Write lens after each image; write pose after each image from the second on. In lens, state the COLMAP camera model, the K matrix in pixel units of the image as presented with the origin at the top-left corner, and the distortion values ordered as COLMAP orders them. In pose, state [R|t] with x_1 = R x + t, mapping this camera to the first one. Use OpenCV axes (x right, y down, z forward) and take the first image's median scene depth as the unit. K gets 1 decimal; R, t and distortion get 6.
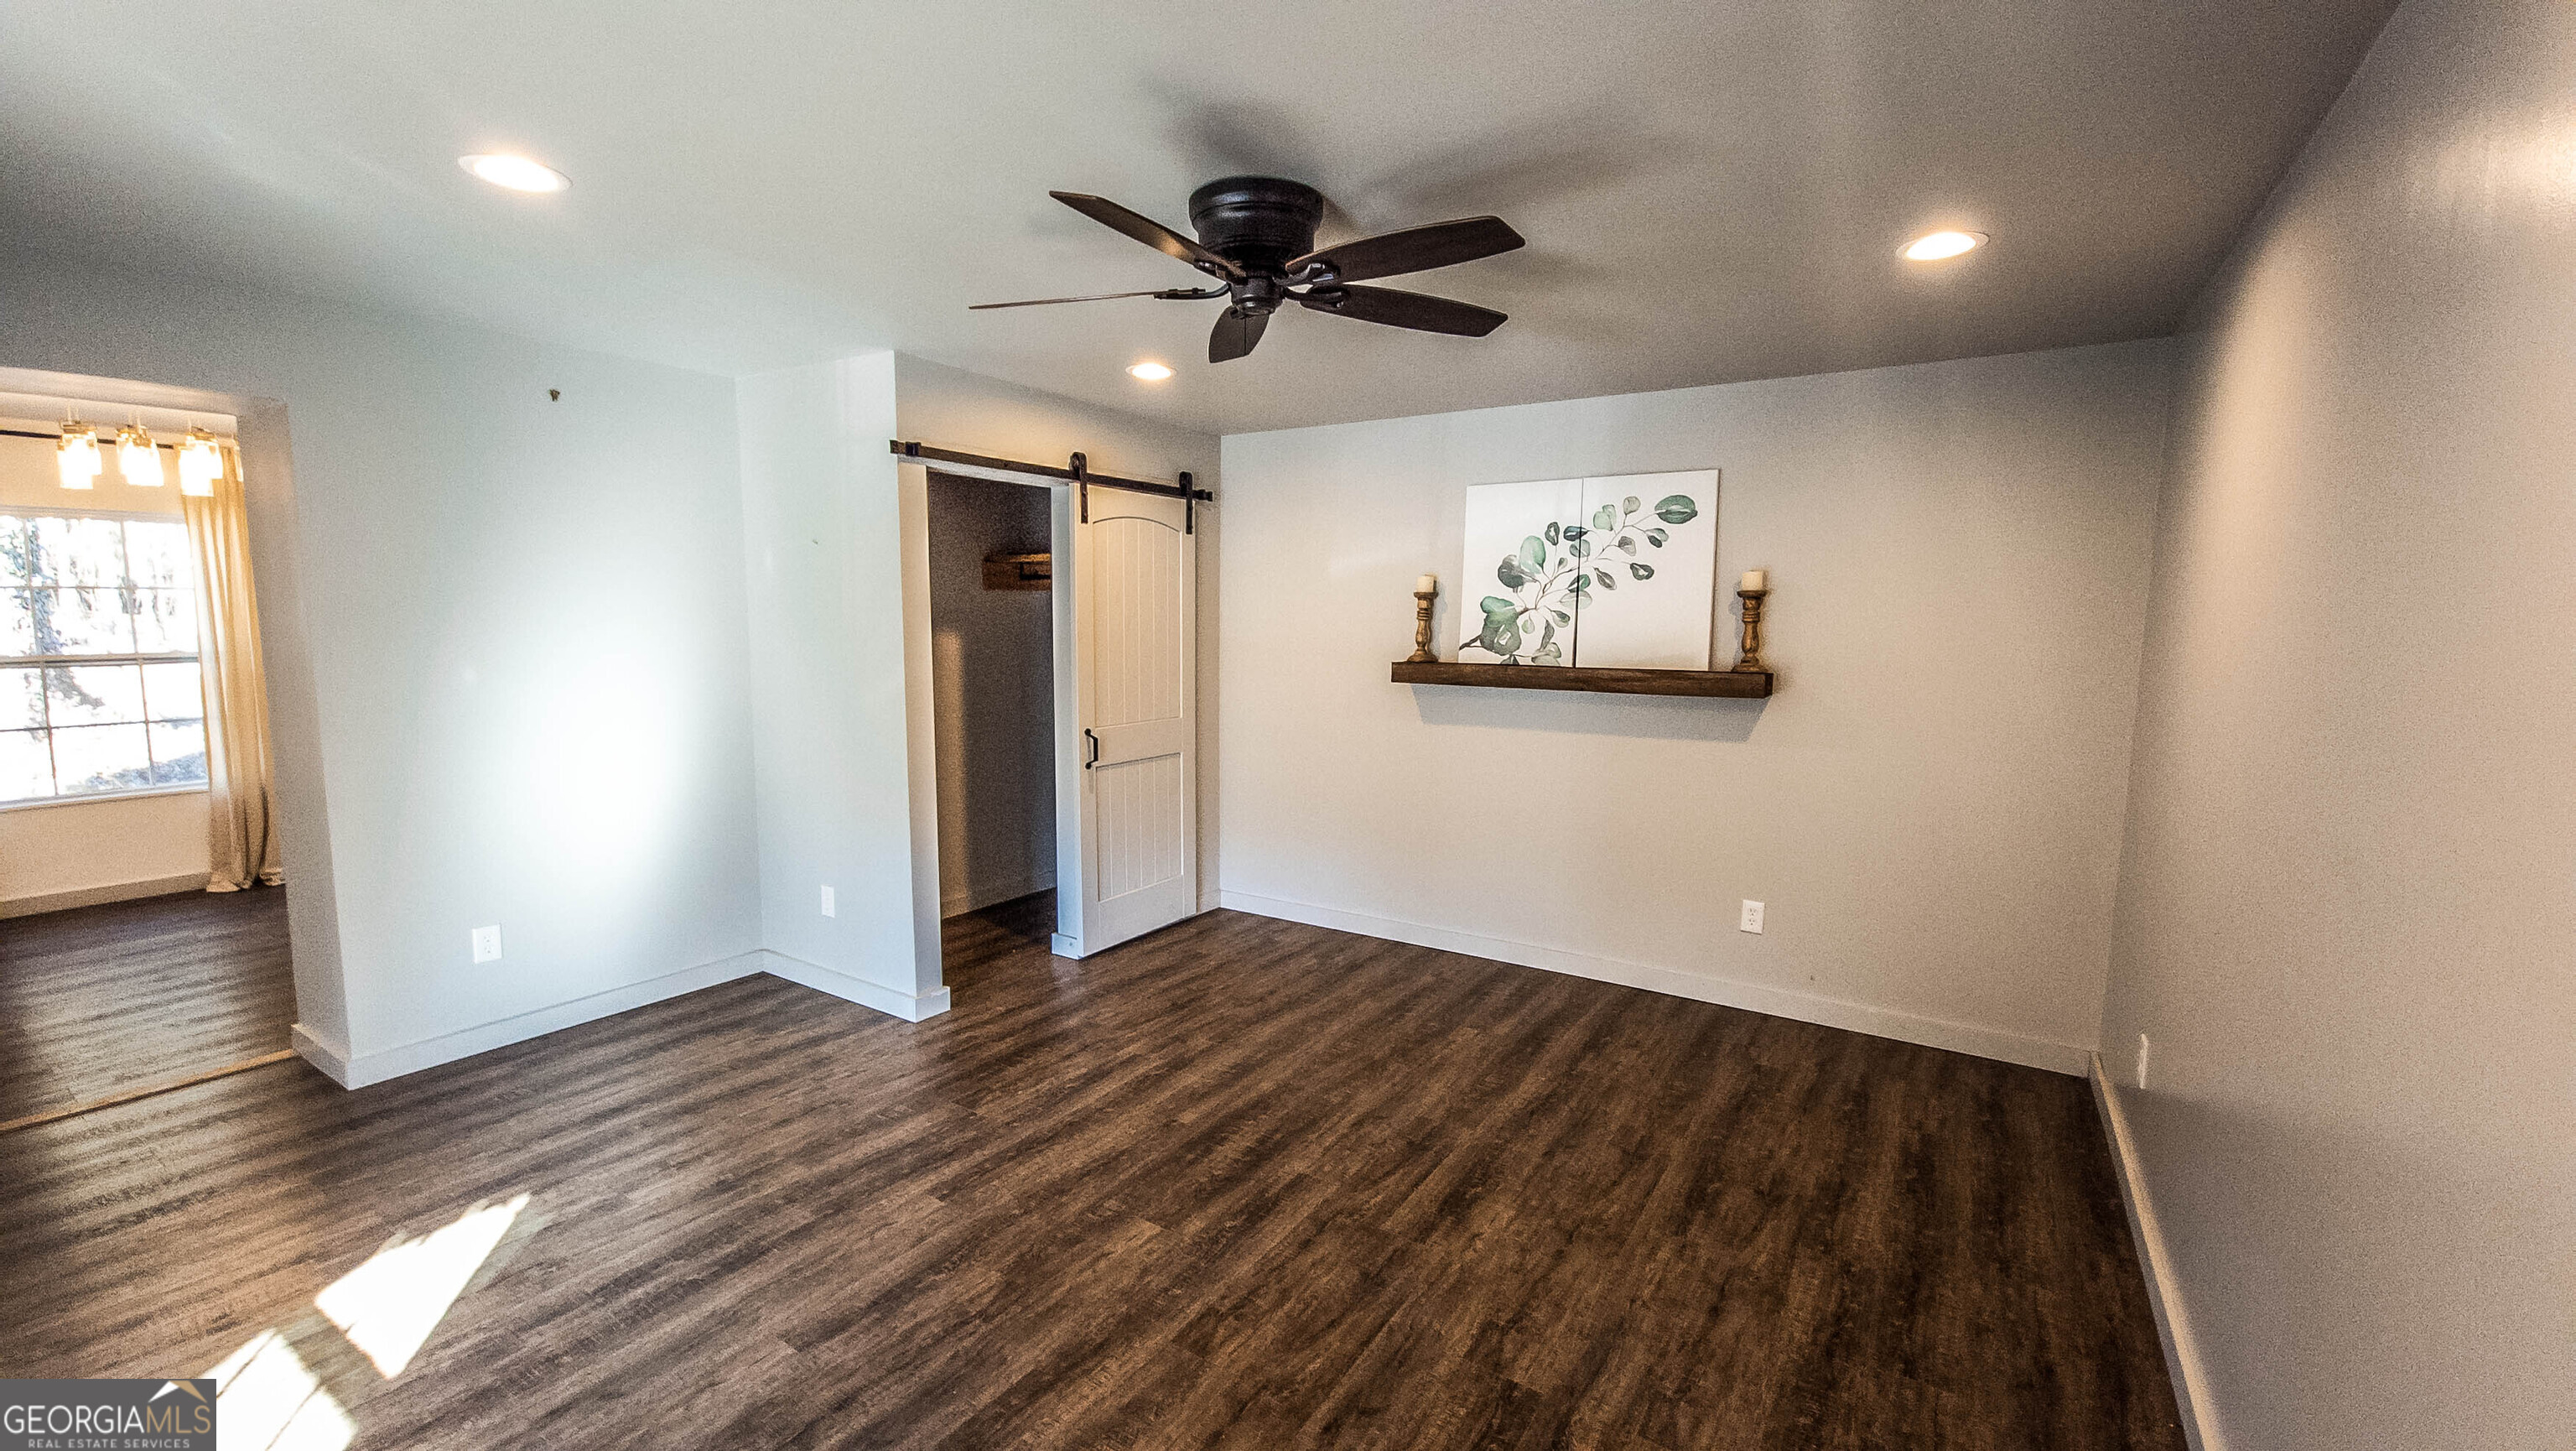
lens RADIAL K [[1048.5, 0, 1287.4], [0, 1048.5, 740.6], [0, 0, 1]] dist [0.014578, -0.008721]
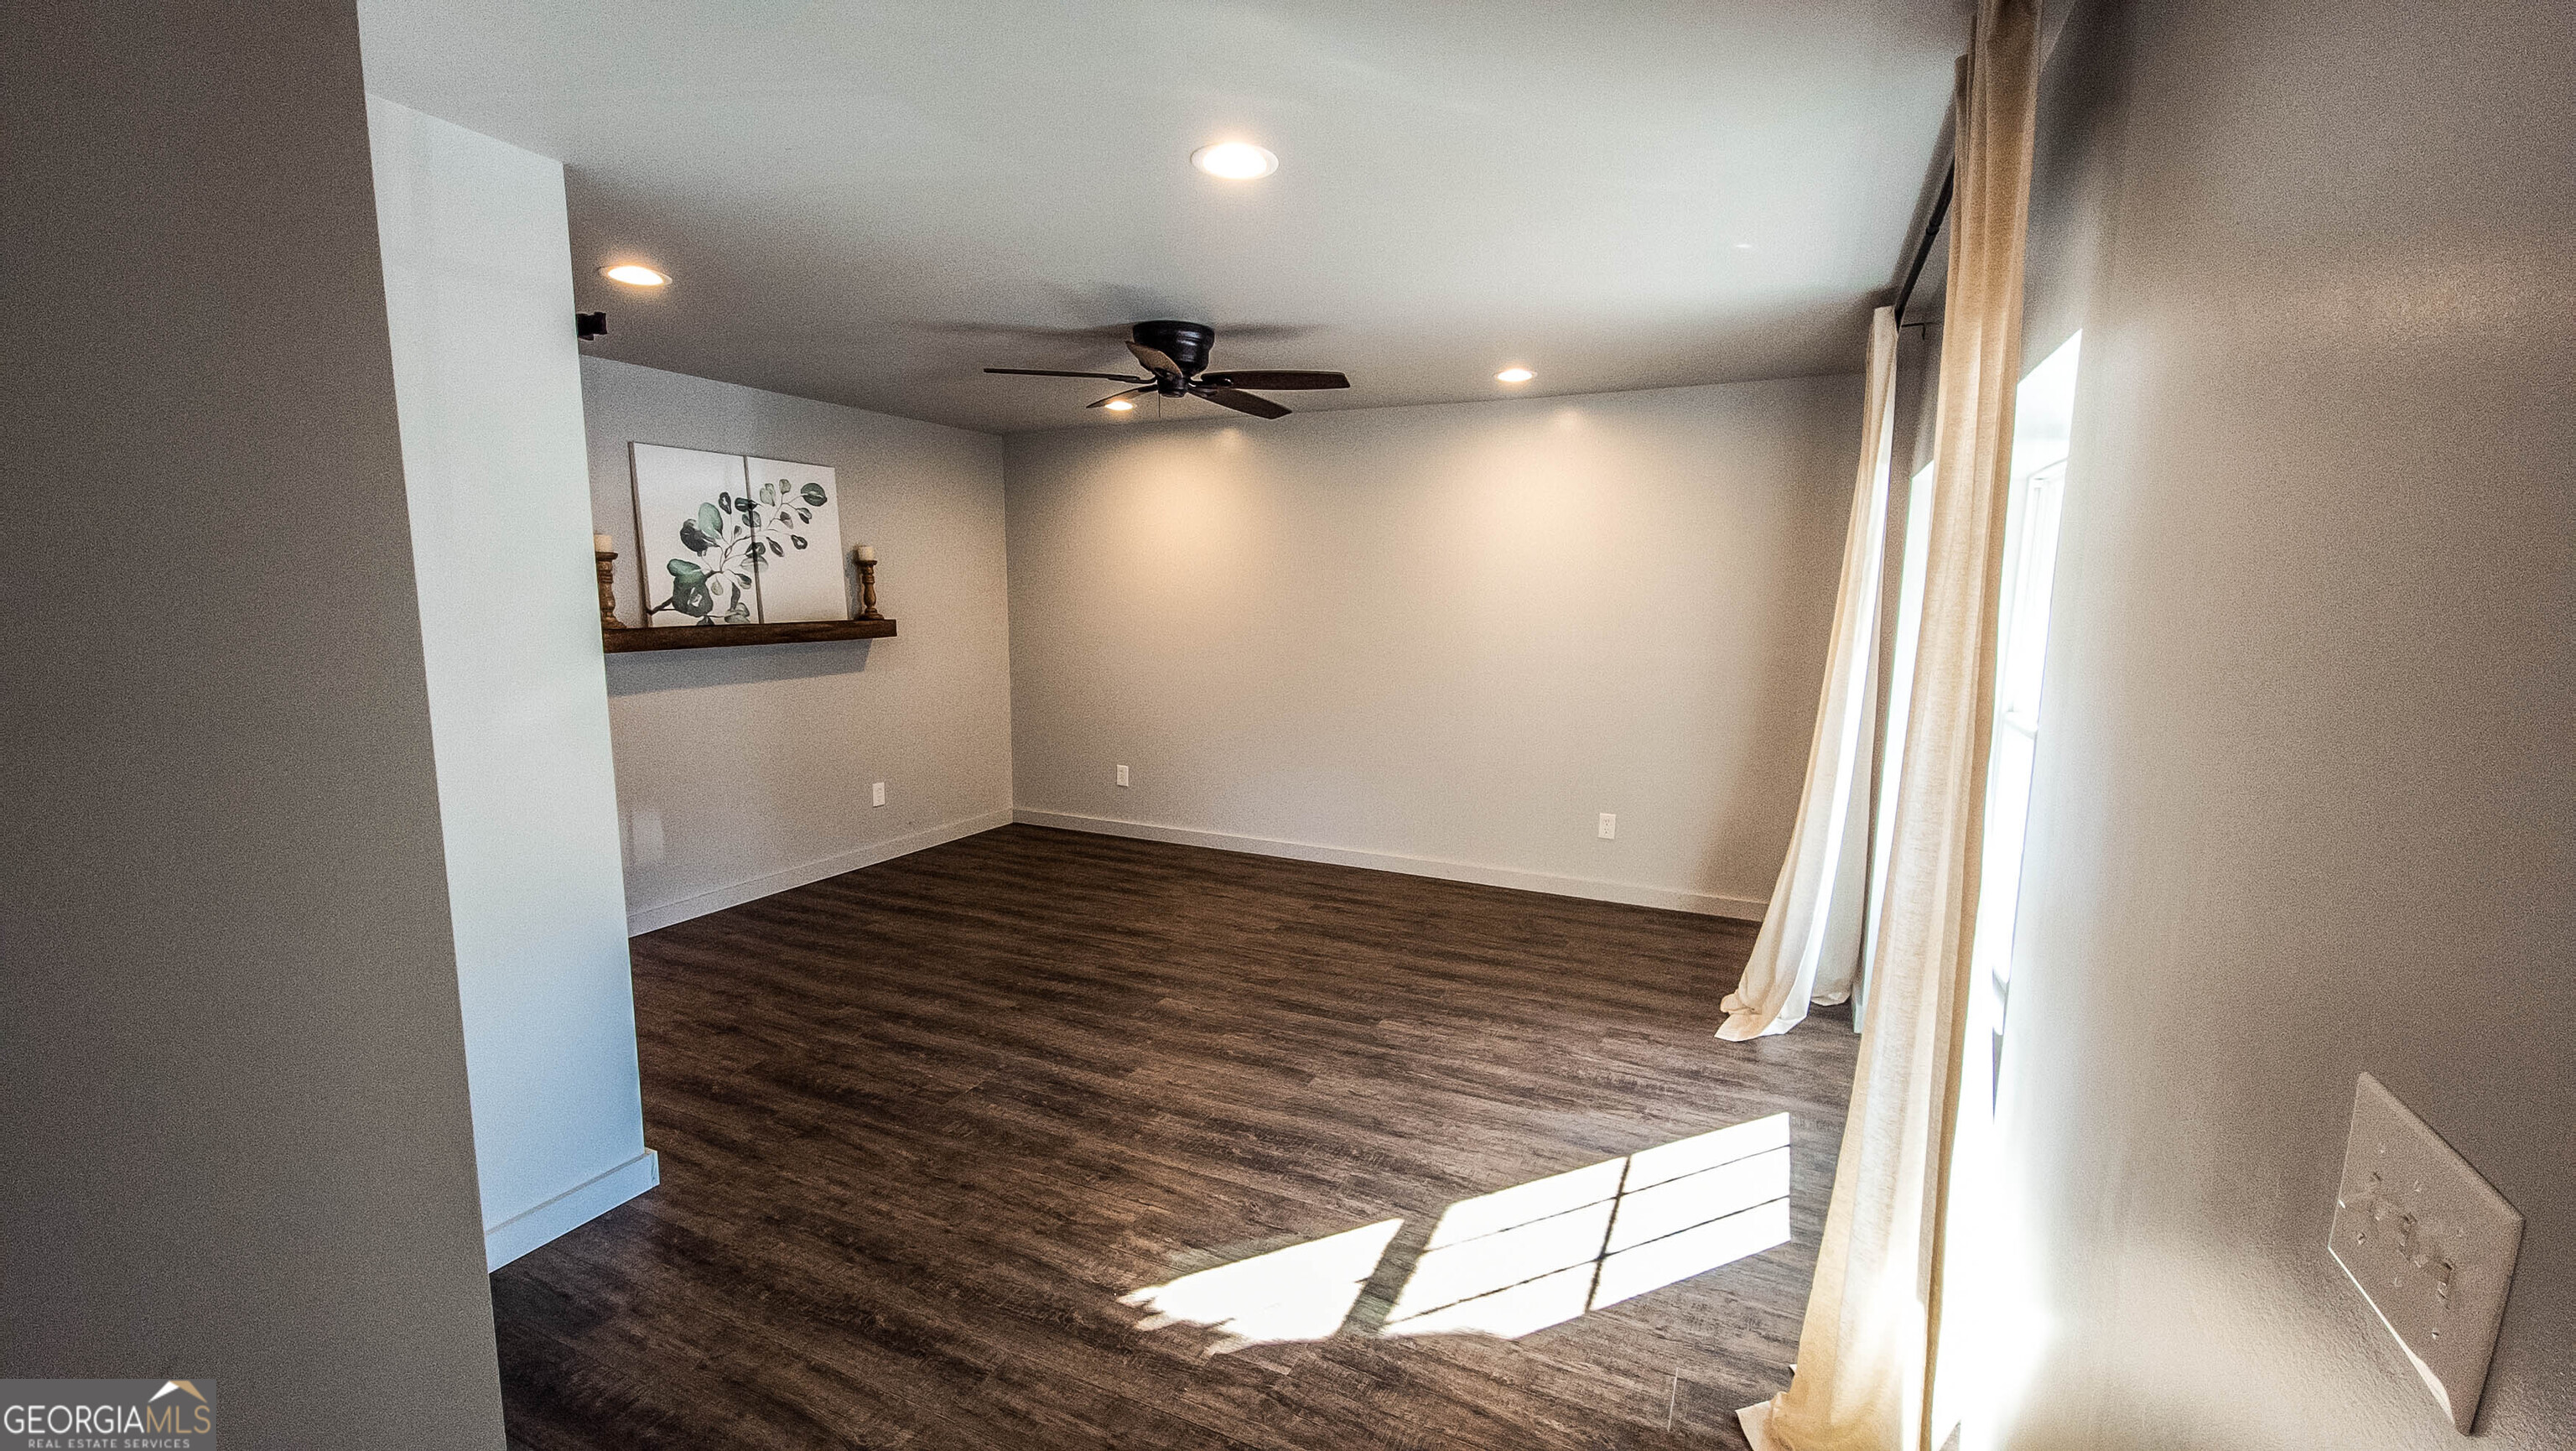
lens RADIAL K [[1048.5, 0, 1287.4], [0, 1048.5, 740.6], [0, 0, 1]] dist [0.014578, -0.008721]
pose [[-0.132905, -0.156338, 0.978721, -1.028409], [0.110975, 0.978924, 0.171440, -0.085265], [-0.984896, 0.131399, -0.112755, 0.635278]]
